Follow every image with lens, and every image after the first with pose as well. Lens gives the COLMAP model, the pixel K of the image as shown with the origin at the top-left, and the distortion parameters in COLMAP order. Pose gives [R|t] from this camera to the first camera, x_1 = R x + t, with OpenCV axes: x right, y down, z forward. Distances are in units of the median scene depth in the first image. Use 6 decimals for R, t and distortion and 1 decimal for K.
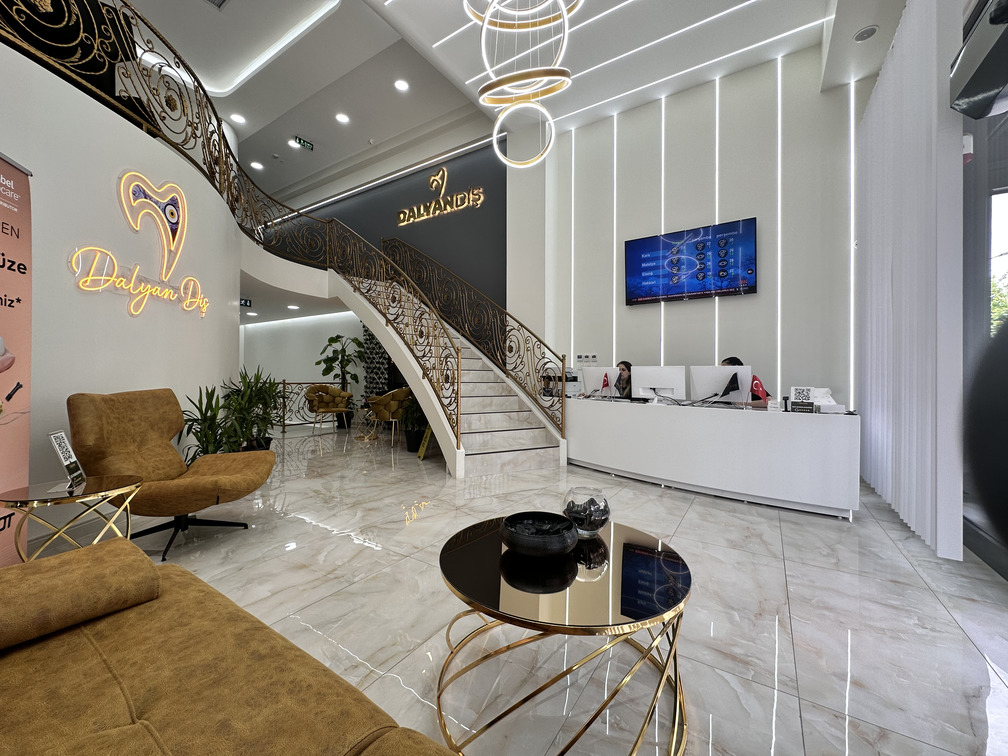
lens RADIAL K [[402.3, 0, 504.3], [0, 402.3, 374.9], [0, 0, 1]] dist [-0.003252, 0.000575]
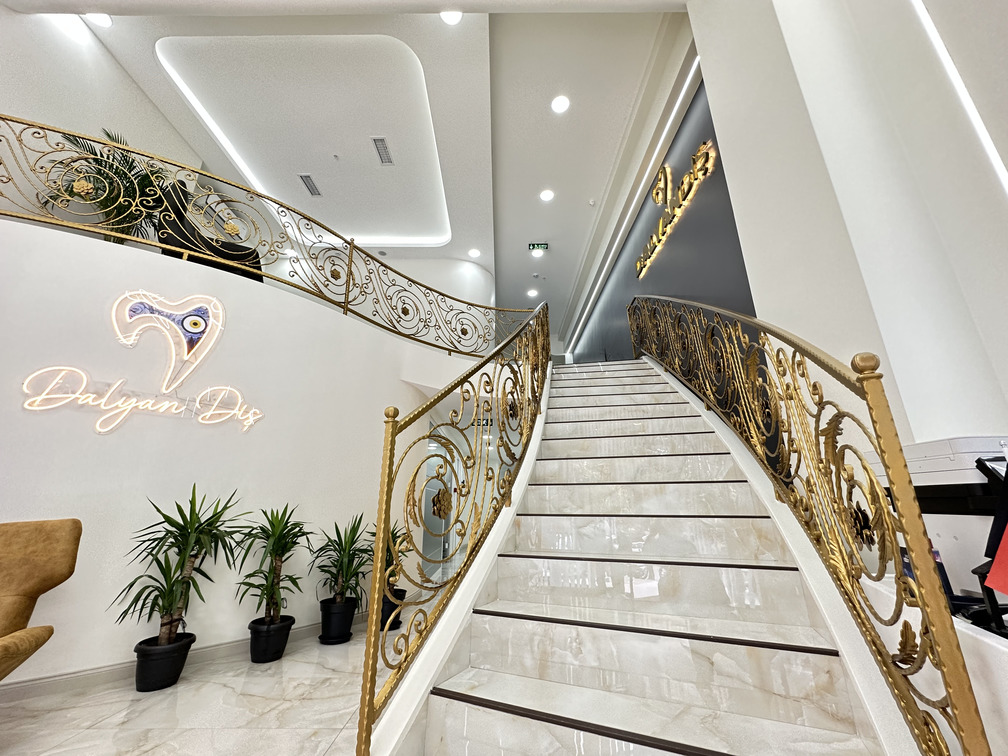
lens RADIAL K [[402.3, 0, 504.3], [0, 402.3, 374.9], [0, 0, 1]] dist [-0.003252, 0.000575]
pose [[0.549364, -0.268396, -0.791305, 0.202475], [0.008551, 0.948765, -0.315867, 0.012977], [0.835540, 0.166760, 0.523512, 0.784859]]
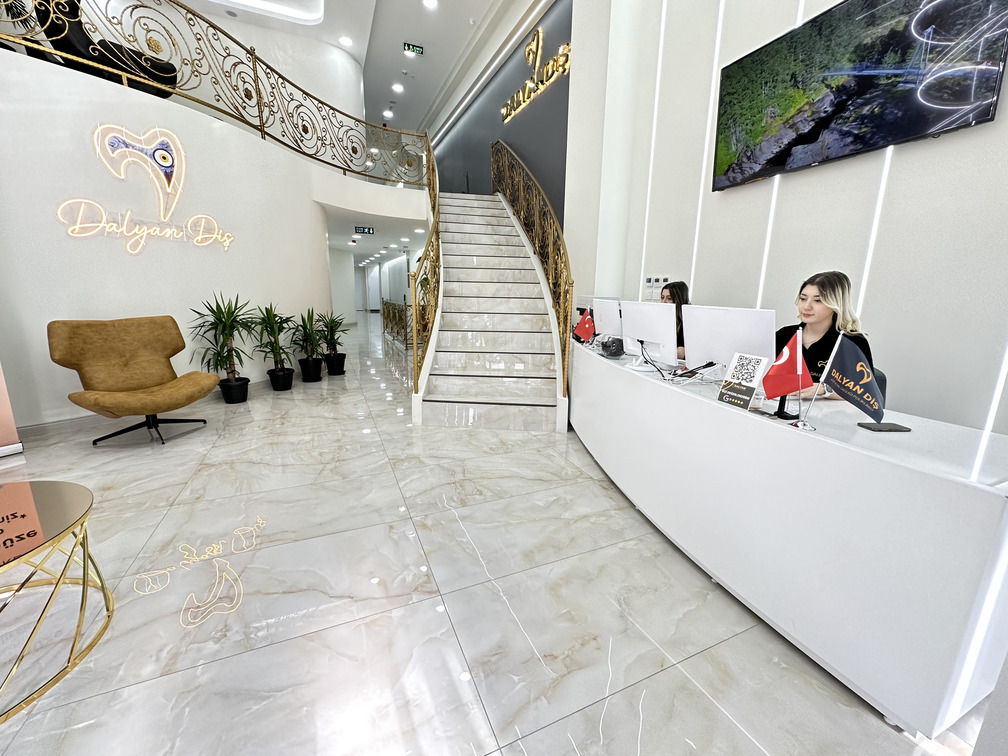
lens RADIAL K [[402.3, 0, 504.3], [0, 402.3, 374.9], [0, 0, 1]] dist [-0.003252, 0.000575]
pose [[0.836423, 0.119226, -0.534959, 0.448081], [-0.009737, 0.979131, 0.202995, -0.029506], [0.547998, -0.164580, 0.820129, 0.345774]]
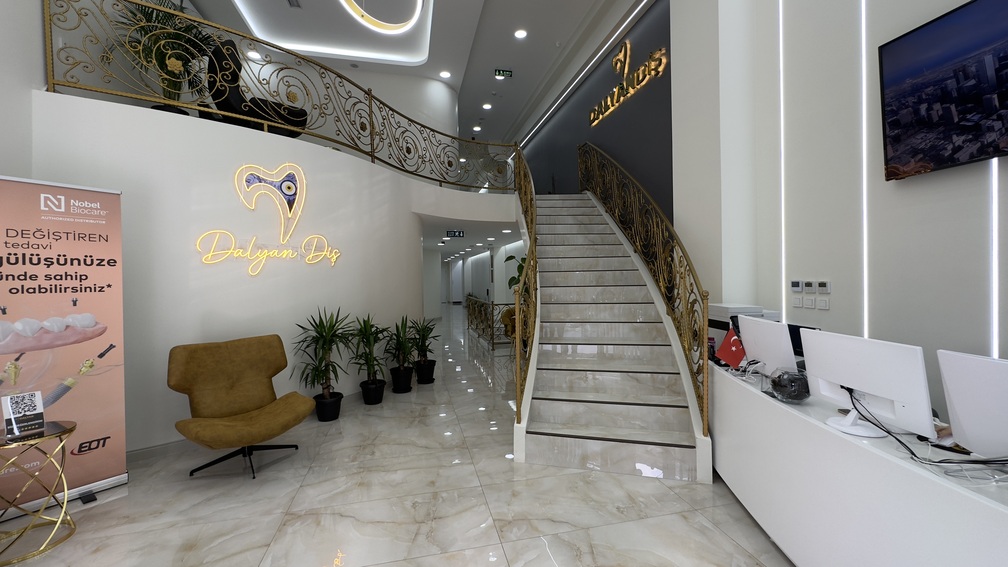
lens RADIAL K [[402.7, 0, 504.7], [0, 402.7, 280.4], [0, 0, 1]] dist [-0.002667, 0.000284]
pose [[0.723715, -0.012363, -0.689988, 0.343963], [0.022110, 0.999742, 0.005277, -0.076271], [0.689745, -0.019075, 0.723801, 0.386765]]
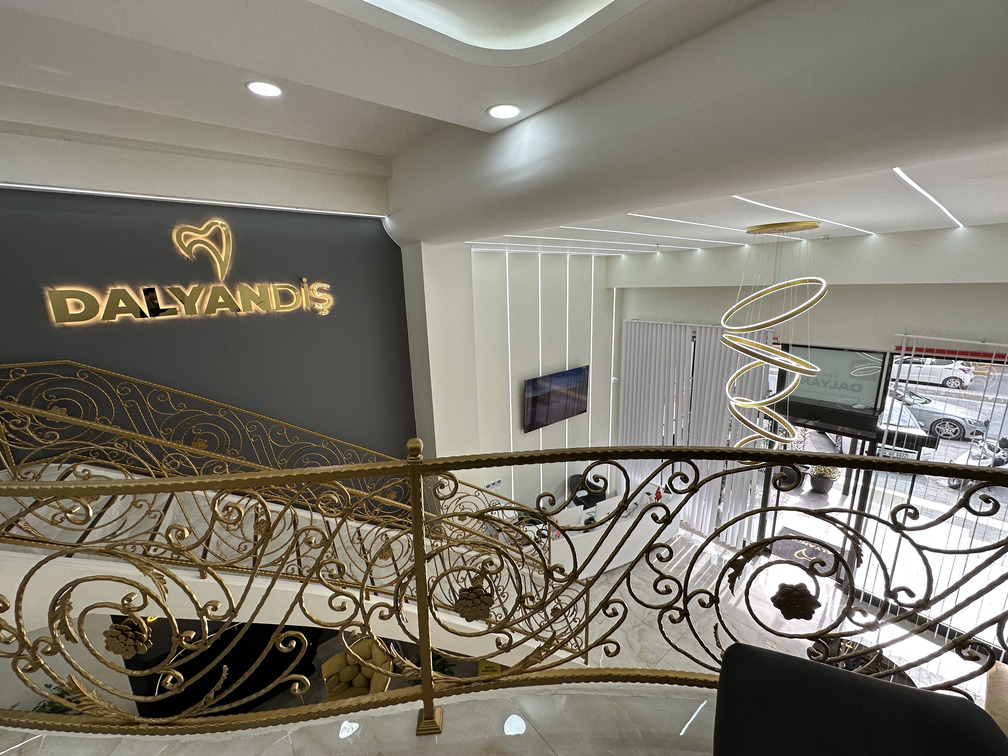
lens RADIAL K [[402.3, 0, 504.3], [0, 402.3, 374.9], [0, 0, 1]] dist [-0.003252, 0.000575]
pose [[0.297961, -0.229383, 0.926608, -0.844413], [0.025567, 0.972269, 0.232465, -0.686446], [-0.954235, -0.045575, 0.295563, 0.820328]]
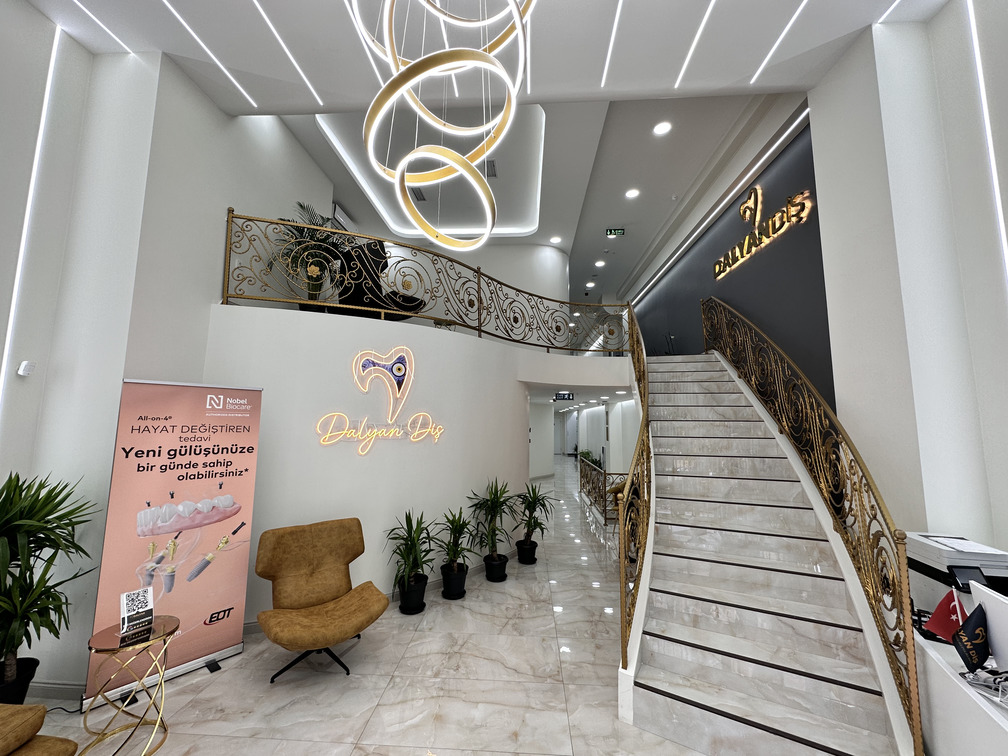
lens RADIAL K [[402.3, 0, 504.3], [0, 402.3, 374.9], [0, 0, 1]] dist [-0.003252, 0.000575]
pose [[0.495505, -0.102473, -0.862539, 0.319191], [-0.002436, 0.992849, -0.119354, -0.158712], [0.868602, 0.061241, 0.491712, 0.454983]]
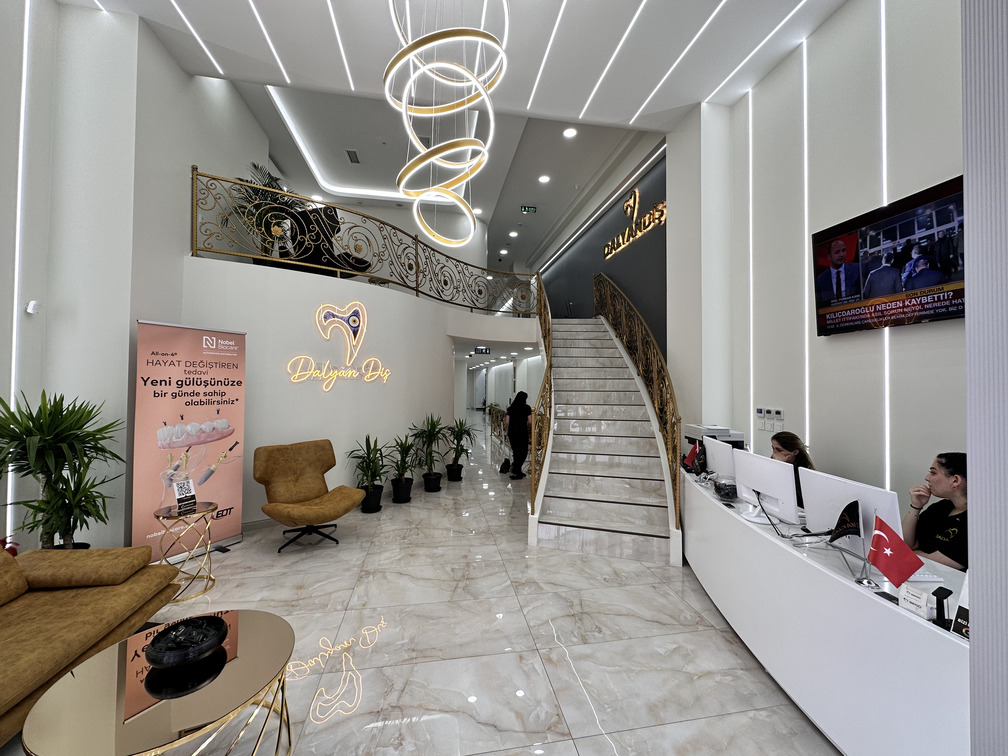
lens RADIAL K [[402.3, 0, 504.3], [0, 402.3, 374.9], [0, 0, 1]] dist [-0.003252, 0.000575]
pose [[0.684027, -0.015506, -0.729292, 0.479692], [-0.001139, 0.999750, -0.022325, -0.111596], [0.729456, 0.016102, 0.683838, 0.253364]]
